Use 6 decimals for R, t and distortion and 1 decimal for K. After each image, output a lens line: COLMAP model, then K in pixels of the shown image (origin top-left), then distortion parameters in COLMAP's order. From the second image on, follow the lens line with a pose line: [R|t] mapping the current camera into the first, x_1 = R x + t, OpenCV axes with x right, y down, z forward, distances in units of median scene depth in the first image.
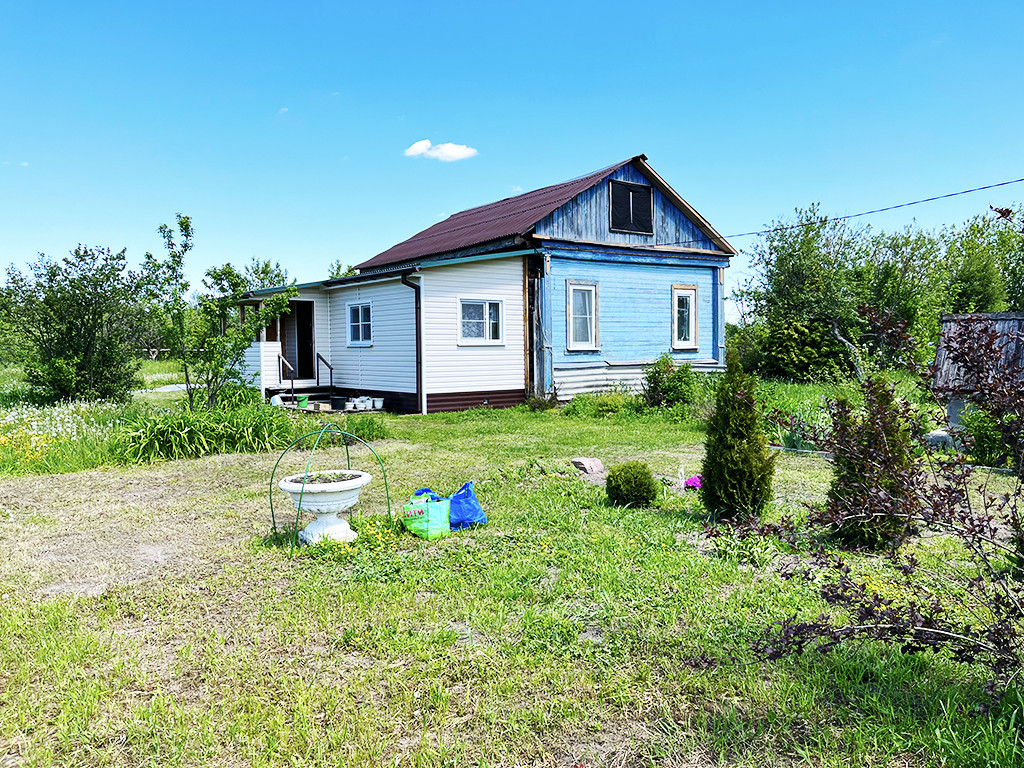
lens RADIAL K [[767.9, 0, 512.2], [0, 767.9, 383.3], [0, 0, 1]] dist [0.007836, 0.003585]
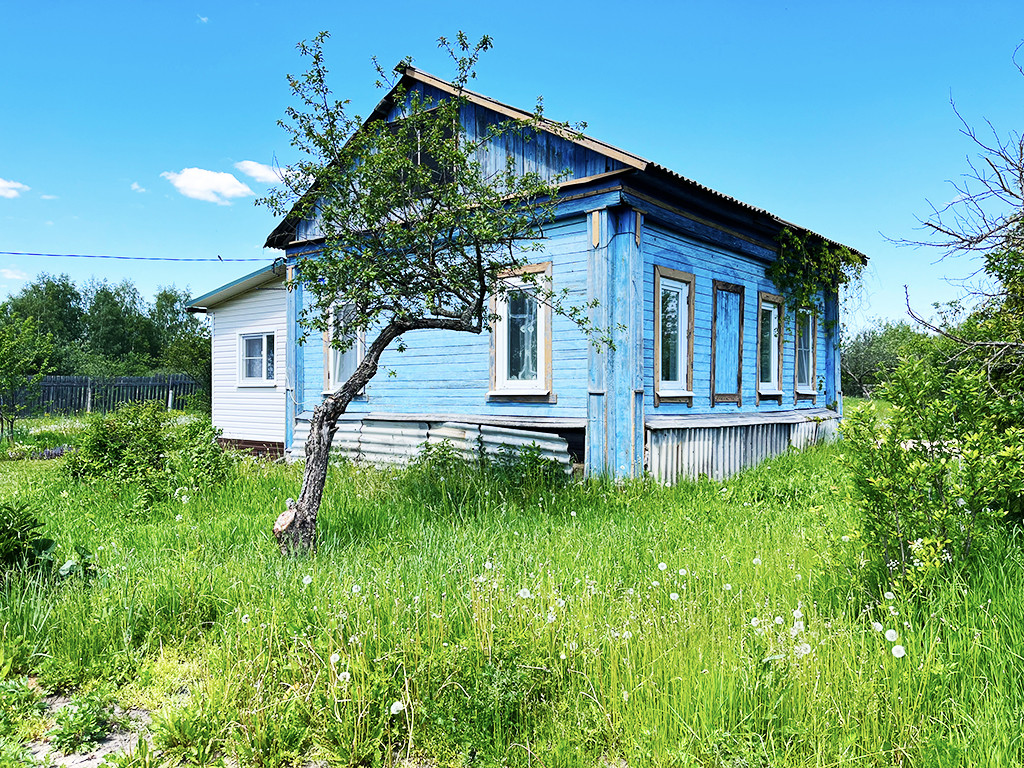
lens RADIAL K [[767.9, 0, 511.5], [0, 767.9, 387.3], [0, 0, 1]] dist [0.007836, 0.003585]
pose [[0.223101, 0.006972, -0.974770, 0.774428], [-0.048484, 0.998816, -0.003952, -0.052995], [0.973589, 0.048142, 0.223175, 0.978030]]
